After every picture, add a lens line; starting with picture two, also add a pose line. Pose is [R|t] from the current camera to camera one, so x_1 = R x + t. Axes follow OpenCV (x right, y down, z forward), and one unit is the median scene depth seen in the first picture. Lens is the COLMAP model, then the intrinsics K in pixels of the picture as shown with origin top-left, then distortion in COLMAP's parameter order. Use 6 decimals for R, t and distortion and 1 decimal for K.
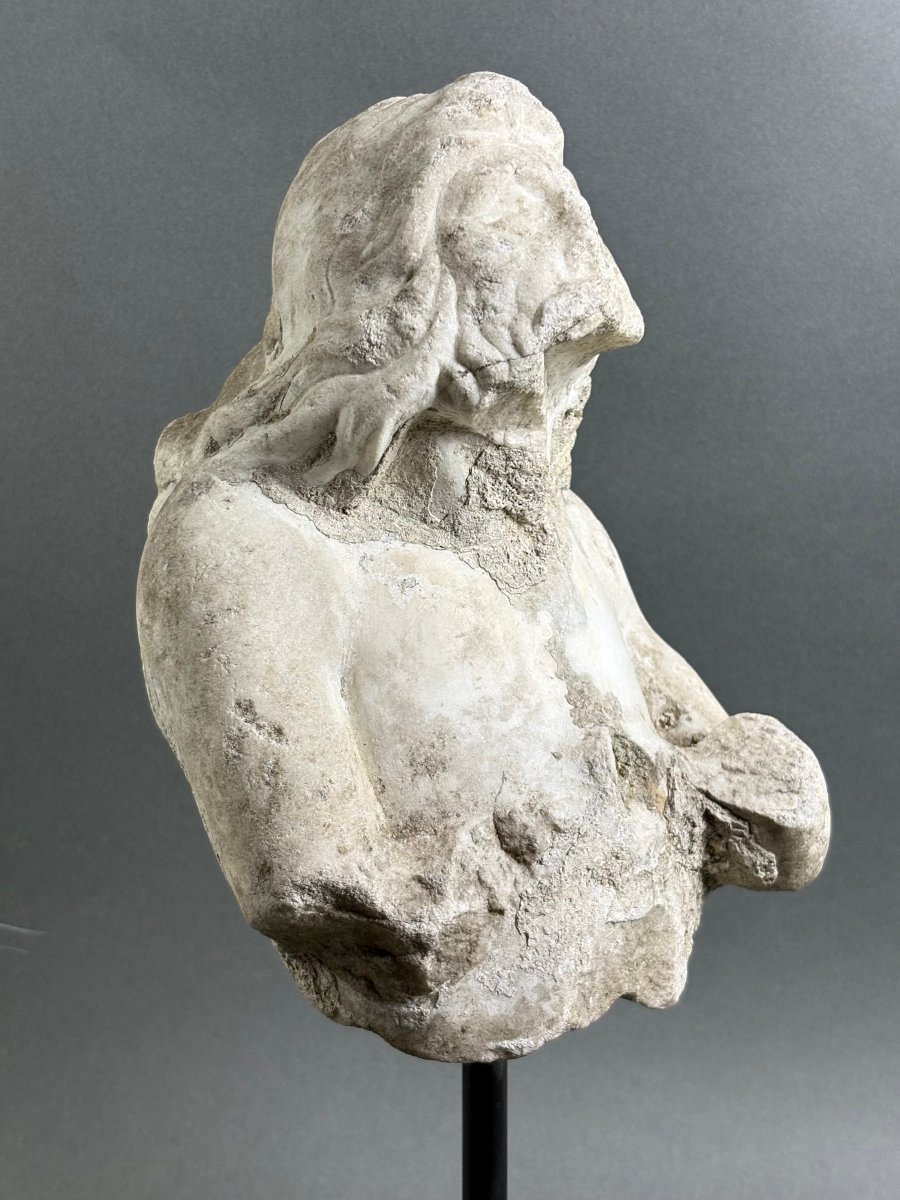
lens RADIAL K [[1924.9, 0, 440.7], [0, 1924.9, 600.0], [0, 0, 1]] dist [0.220744, -0.963611]
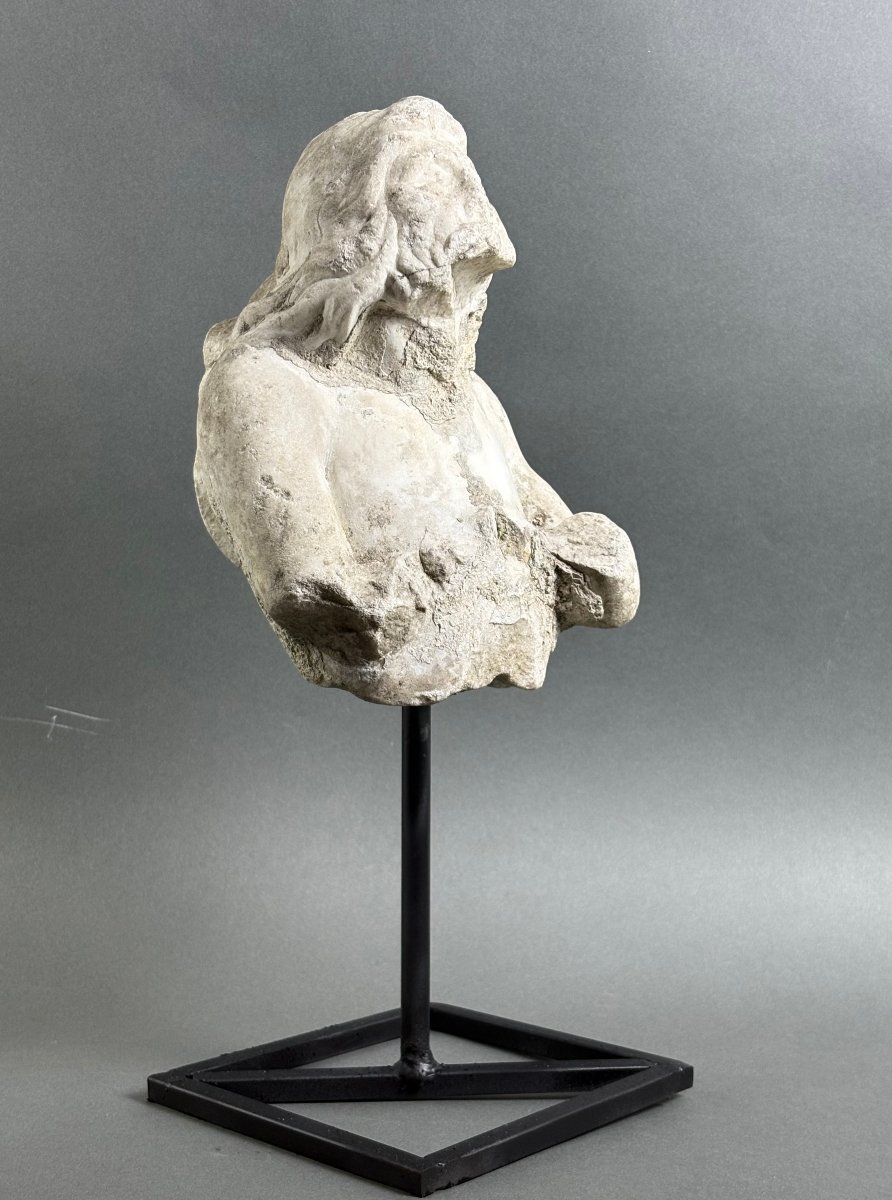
lens RADIAL K [[1955.2, 0, 445.9], [0, 1955.2, 624.1], [0, 0, 1]] dist [0.185182, -0.758486]
pose [[0.999885, 0.004444, 0.014482, 0.018251], [-0.004162, 0.999802, -0.019468, 0.142042], [-0.014566, 0.019405, 0.999706, -0.448441]]
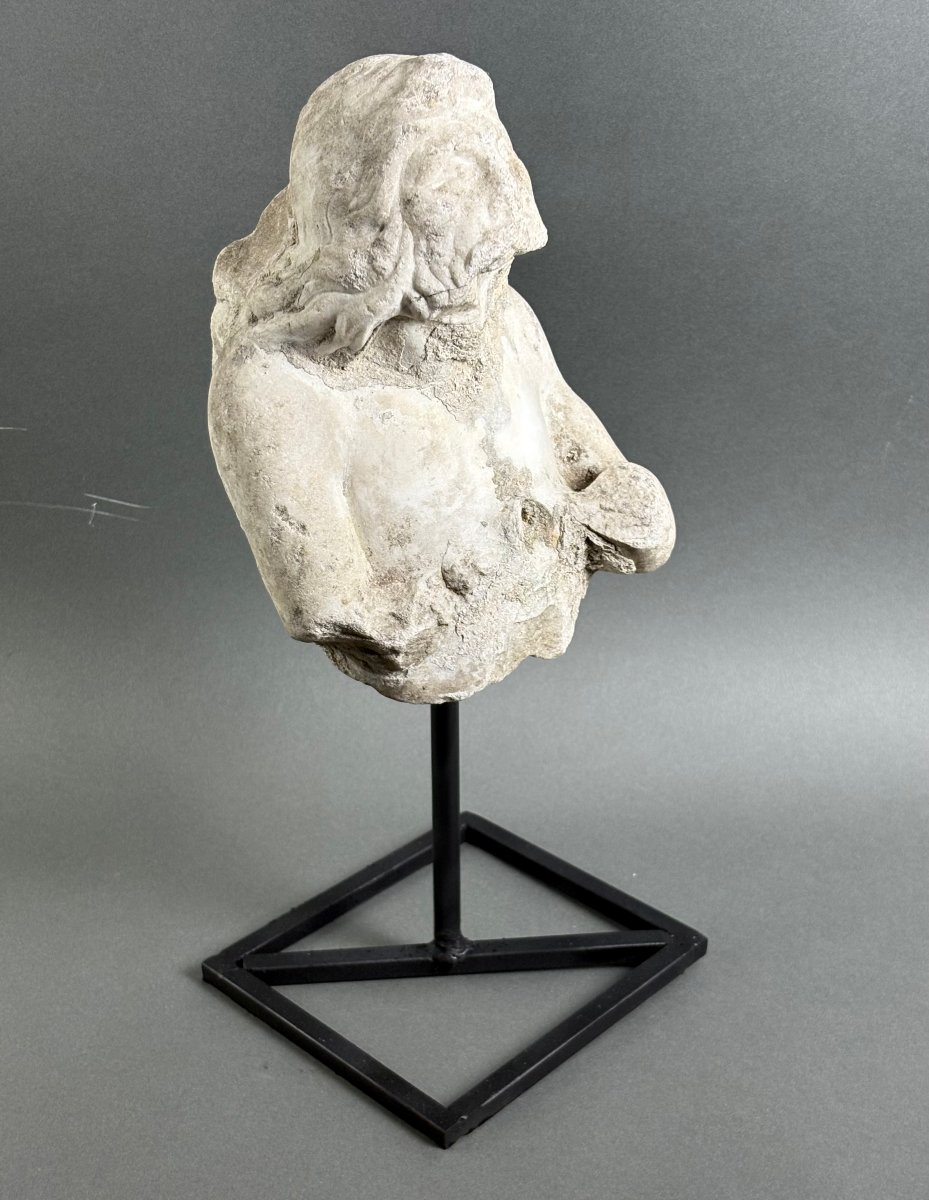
lens RADIAL K [[1970.0, 0, 452.6], [0, 1970.0, 663.2], [0, 0, 1]] dist [0.203920, -1.017425]
pose [[0.999580, 0.009573, -0.027357, 0.056604], [0.002393, 0.913398, 0.407060, -0.330056], [0.028885, -0.406954, 0.912992, -0.352375]]
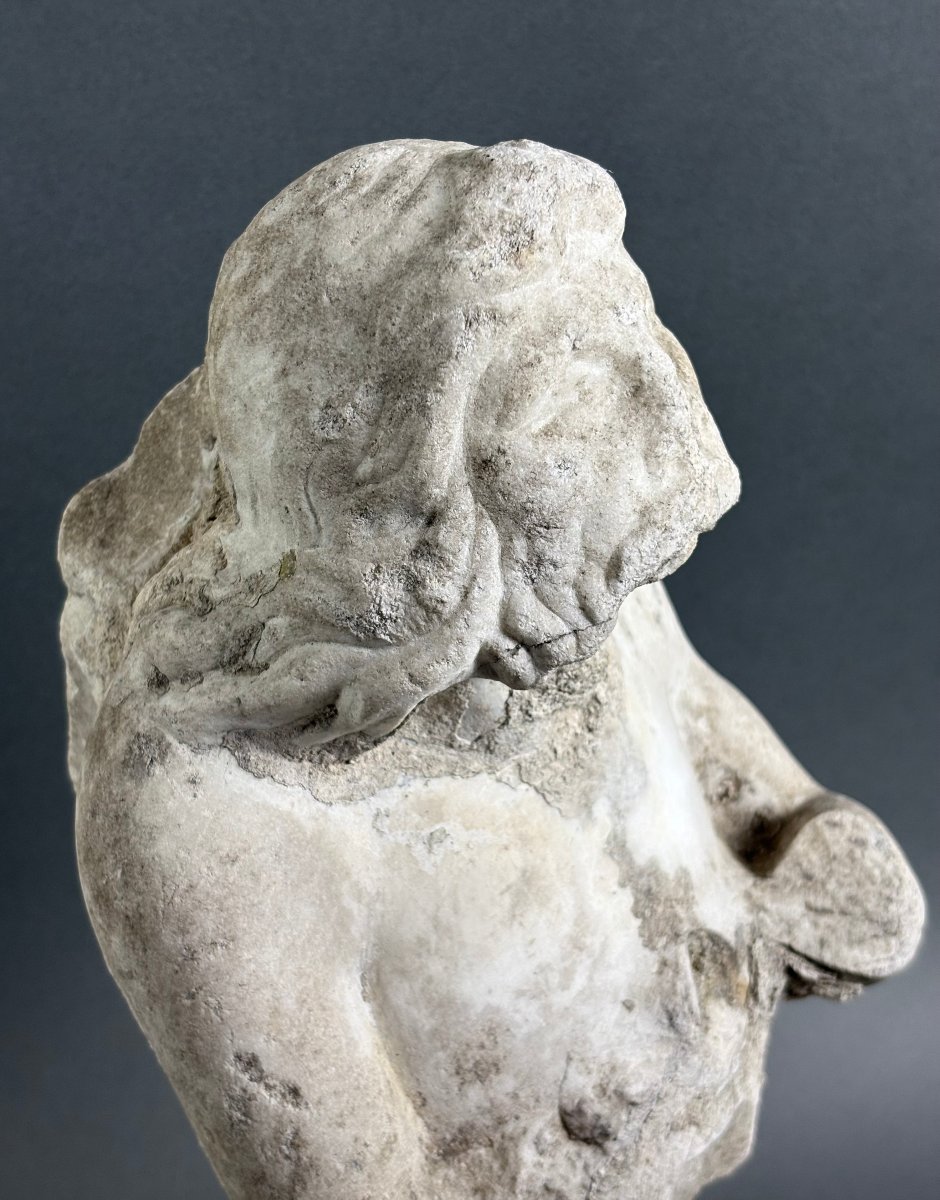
lens RADIAL K [[1956.2, 0, 470.0], [0, 1956.2, 600.0], [0, 0, 1]] dist [0.227669, -1.102959]
pose [[0.994281, -0.074072, 0.076932, -0.040490], [0.034241, 0.903448, 0.427328, -0.305584], [-0.101157, -0.422250, 0.900818, 0.238011]]
